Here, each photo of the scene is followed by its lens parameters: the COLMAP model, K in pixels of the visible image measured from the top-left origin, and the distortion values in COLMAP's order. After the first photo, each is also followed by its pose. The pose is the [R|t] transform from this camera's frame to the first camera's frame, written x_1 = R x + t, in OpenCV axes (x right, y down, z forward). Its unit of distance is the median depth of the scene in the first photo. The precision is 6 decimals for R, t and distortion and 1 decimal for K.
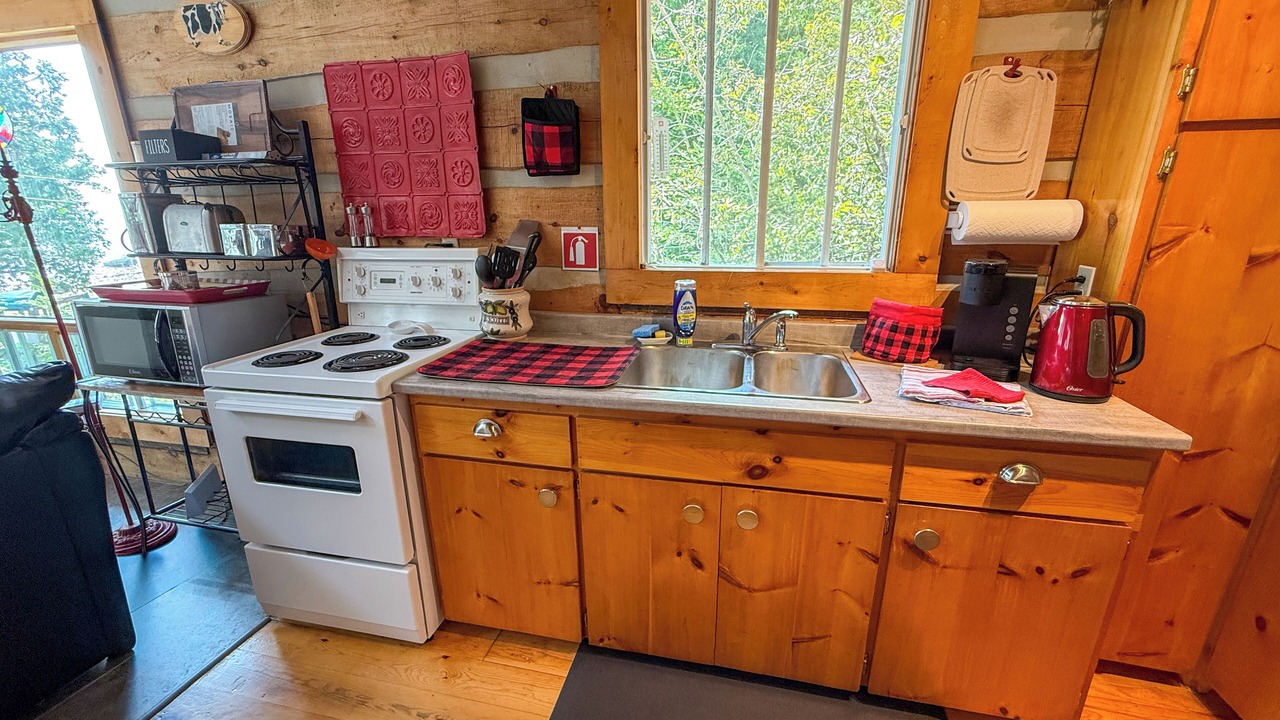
lens RADIAL K [[511.5, 0, 634.6], [0, 511.5, 360.0], [0, 0, 1]] dist [0.000043, -0.000150]
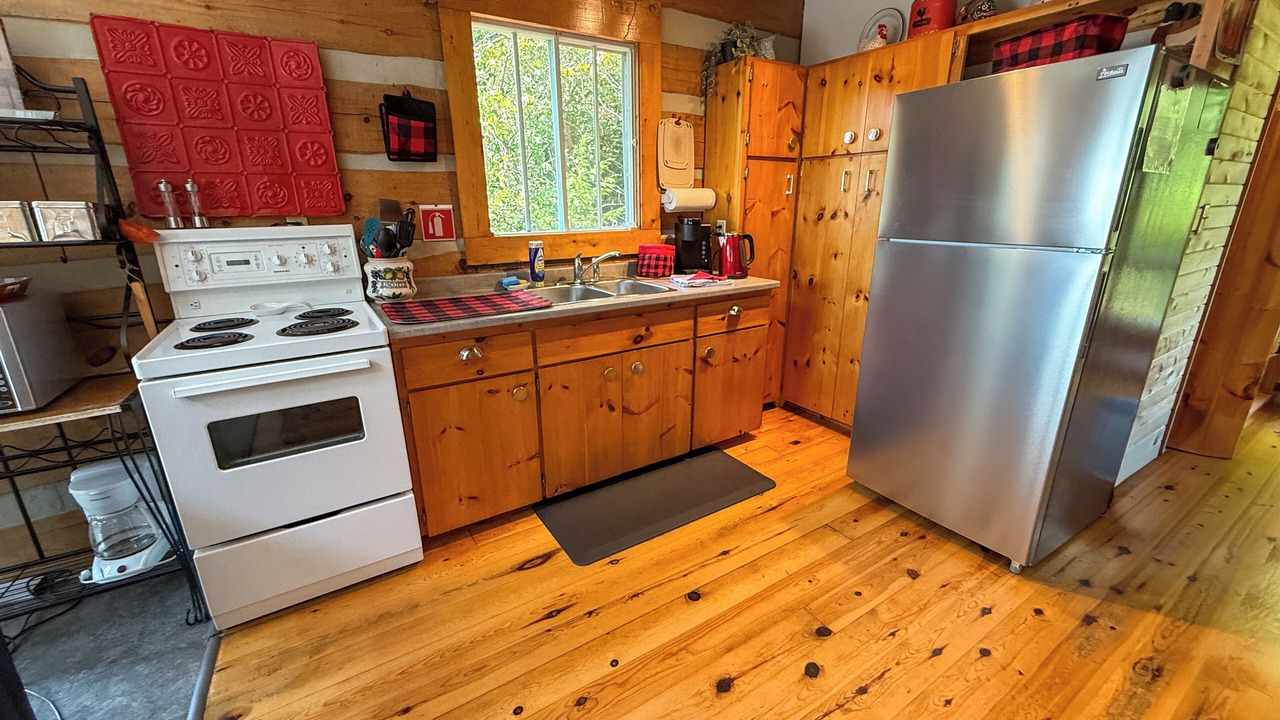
lens RADIAL K [[511.5, 0, 640.6], [0, 511.5, 359.7], [0, 0, 1]] dist [0.000043, -0.000150]
pose [[0.703946, -0.206772, 0.679489, -0.832735], [0.202116, 0.975450, 0.087443, 0.116261], [-0.680889, 0.075781, 0.728456, -0.245156]]
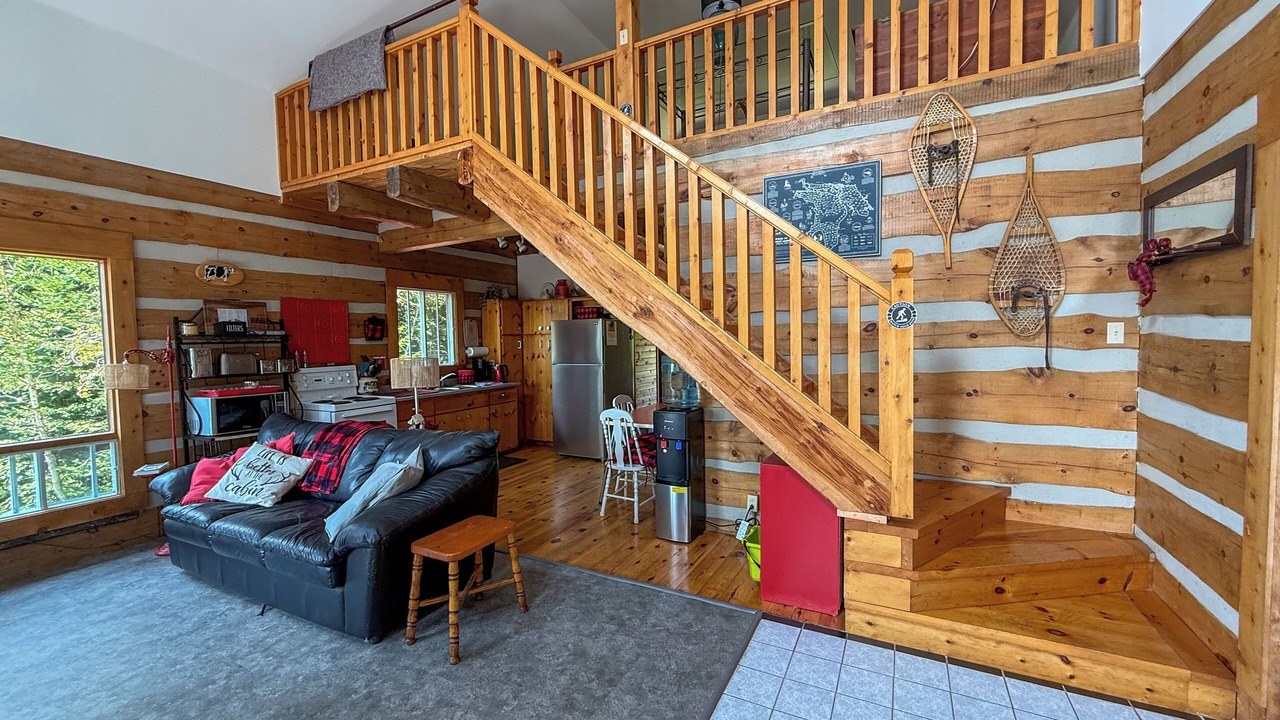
lens RADIAL K [[511.5, 0, 639.0], [0, 511.5, 359.3], [0, 0, 1]] dist [0.000043, -0.000150]
pose [[0.257424, -0.035882, 0.965632, -3.229118], [0.285156, 0.957628, -0.040434, 0.381625], [-0.923265, 0.285764, 0.256749, -1.444072]]
